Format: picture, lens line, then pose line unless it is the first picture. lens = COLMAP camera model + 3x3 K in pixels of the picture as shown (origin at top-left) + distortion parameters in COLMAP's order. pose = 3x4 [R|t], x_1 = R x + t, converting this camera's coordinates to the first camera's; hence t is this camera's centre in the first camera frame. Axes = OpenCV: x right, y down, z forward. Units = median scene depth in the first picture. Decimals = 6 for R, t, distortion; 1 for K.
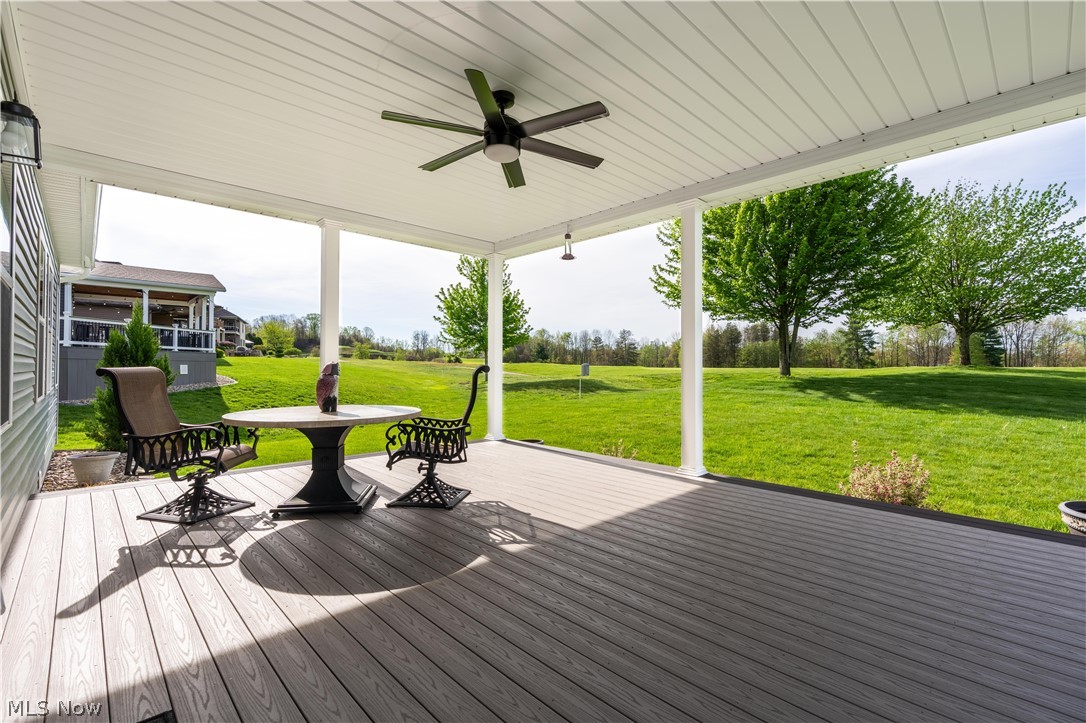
lens RADIAL K [[492.3, 0, 539.0], [0, 492.3, 360.1], [0, 0, 1]] dist [-0.002883, -0.000267]
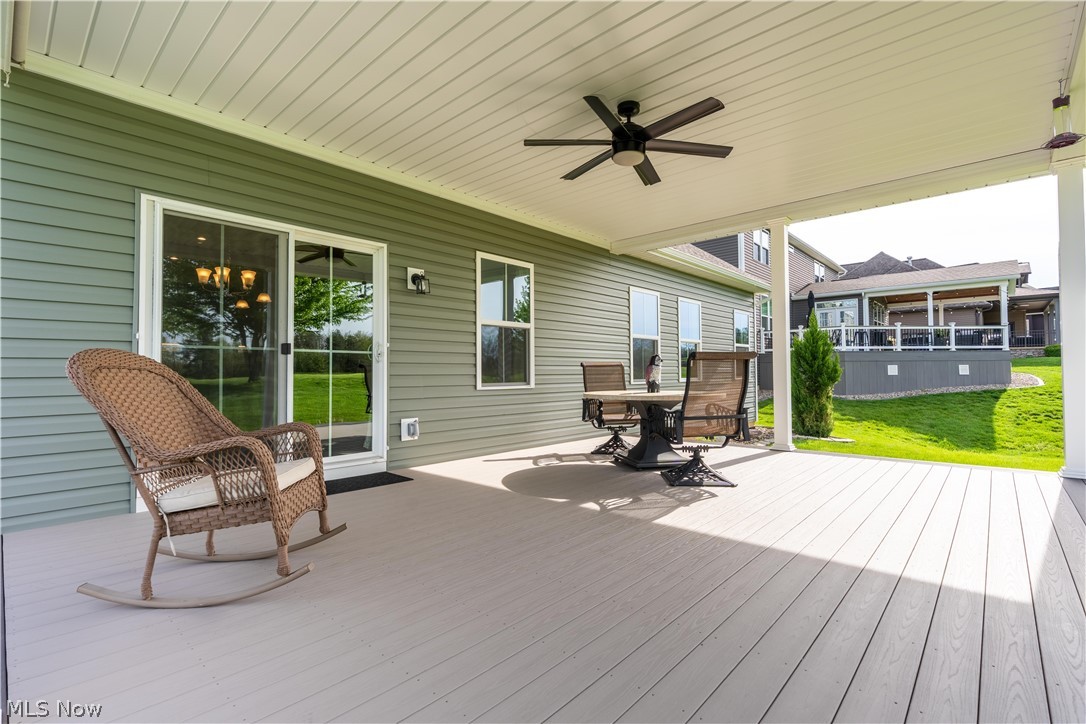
lens RADIAL K [[492.3, 0, 539.0], [0, 492.3, 360.6], [0, 0, 1]] dist [-0.002883, -0.000267]
pose [[0.074298, -0.027423, -0.996859, 0.129567], [0.021376, 0.999436, -0.025900, 0.007210], [0.997007, -0.019385, 0.074843, 0.092811]]
